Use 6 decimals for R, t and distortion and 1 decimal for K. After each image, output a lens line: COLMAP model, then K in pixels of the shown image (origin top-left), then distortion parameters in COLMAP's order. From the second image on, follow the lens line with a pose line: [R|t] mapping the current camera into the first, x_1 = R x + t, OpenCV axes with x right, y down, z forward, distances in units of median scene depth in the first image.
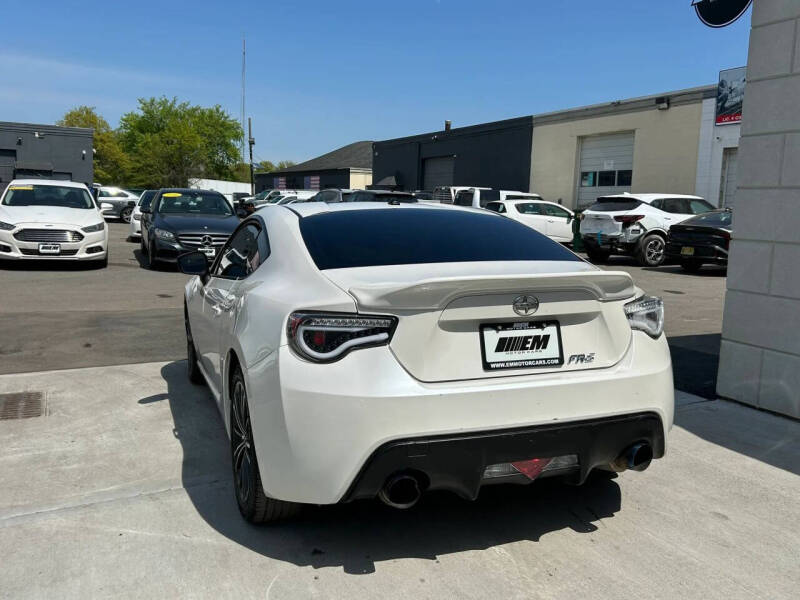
lens RADIAL K [[737.8, 0, 405.6], [0, 737.8, 303.4], [0, 0, 1]] dist [0.031308, 0.000000]
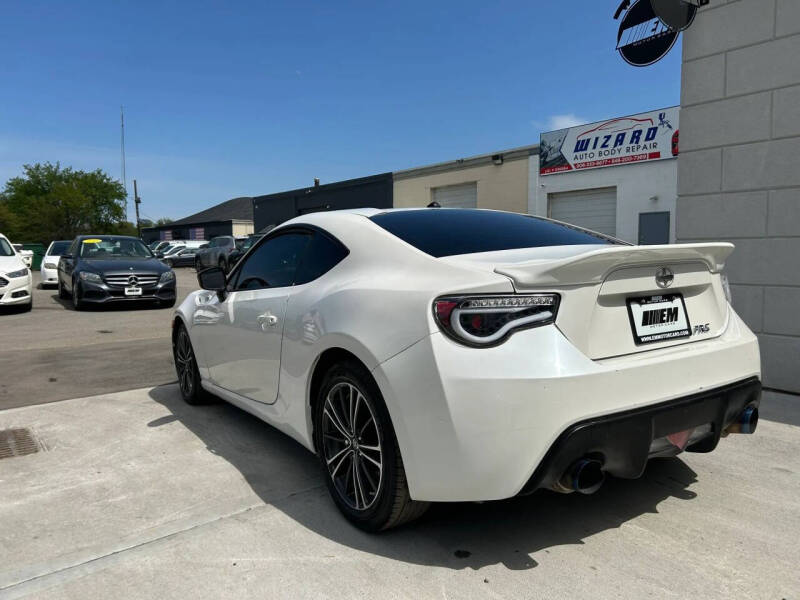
lens RADIAL K [[609.7, 0, 401.2], [0, 609.7, 307.4], [0, 0, 1]] dist [0.040689, -0.033288]
pose [[0.977357, -0.056684, 0.203863, -0.270747], [0.064994, 0.997296, -0.034294, 0.036468], [-0.201368, 0.046768, 0.978399, 0.192102]]
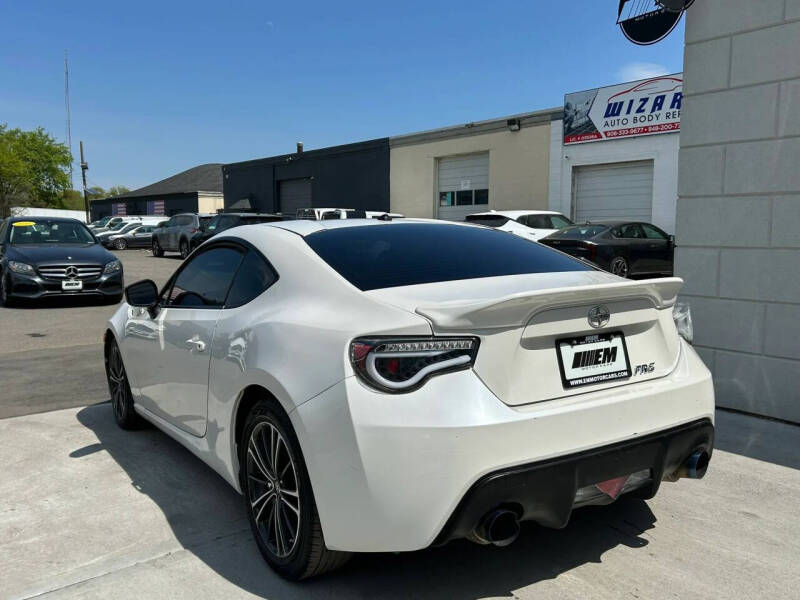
lens RADIAL K [[737.8, 0, 404.6], [0, 737.8, 311.0], [0, 0, 1]] dist [0.031308, 0.000000]
pose [[0.977972, -0.052597, 0.201999, -0.206576], [0.056581, 0.998300, -0.013994, -0.004426], [-0.200919, 0.025115, 0.979286, 0.085564]]
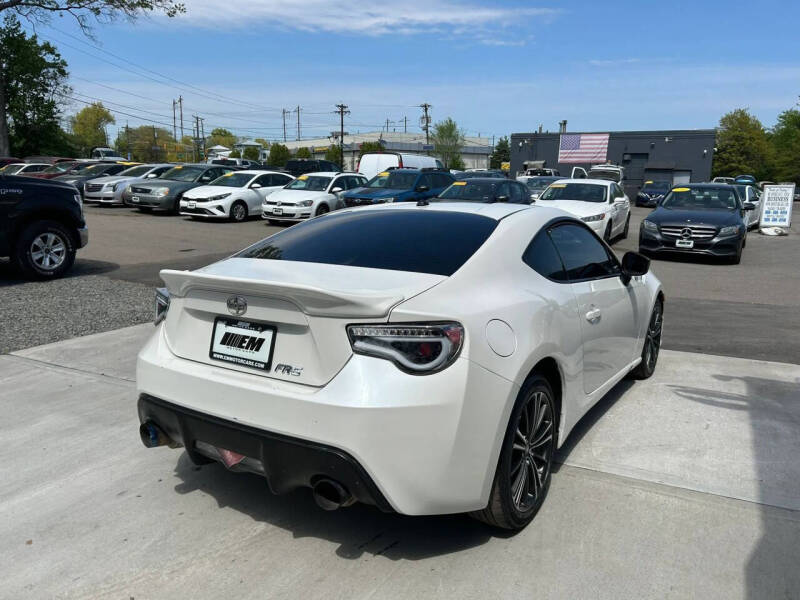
lens RADIAL K [[609.7, 0, 389.9], [0, 609.7, 299.3], [0, 0, 1]] dist [0.040689, -0.033288]
pose [[0.587798, 0.133309, -0.797949, 0.741047], [-0.106543, 0.990495, 0.086993, -0.079486], [0.801962, 0.033882, 0.596414, 0.490774]]
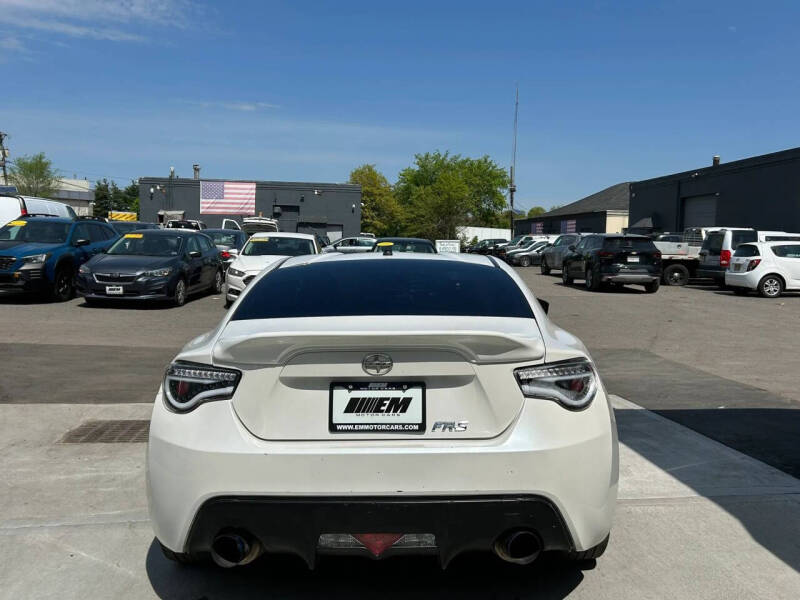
lens RADIAL K [[737.8, 0, 400.1], [0, 737.8, 305.2], [0, 0, 1]] dist [0.031308, 0.000000]
pose [[0.930355, 0.015103, -0.366350, 0.398536], [-0.036175, 0.998057, -0.050722, -0.019512], [0.364872, 0.060442, 0.929094, 0.104058]]
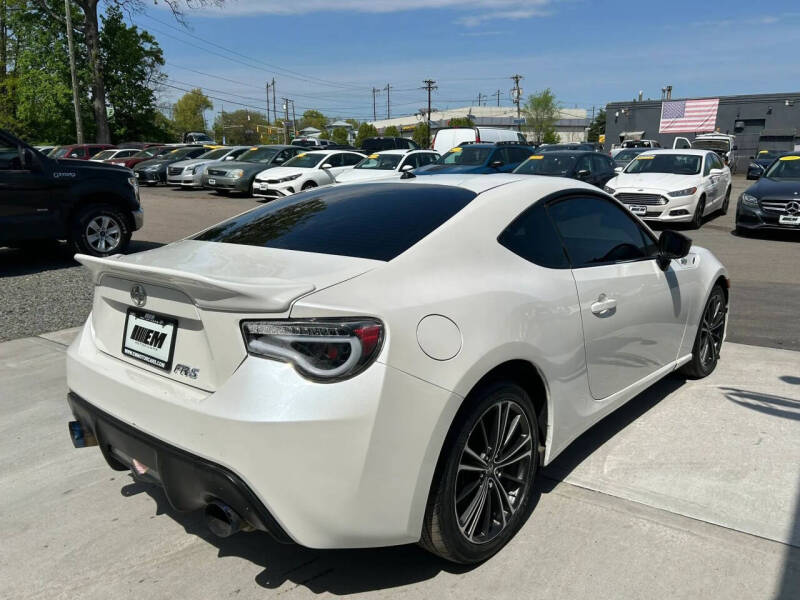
lens RADIAL K [[609.7, 0, 392.9], [0, 609.7, 317.2], [0, 0, 1]] dist [0.040689, -0.033288]
pose [[0.466512, 0.187635, -0.864384, 0.729436], [-0.096646, 0.982203, 0.161050, -0.092779], [0.879219, 0.008408, 0.476343, 0.687413]]
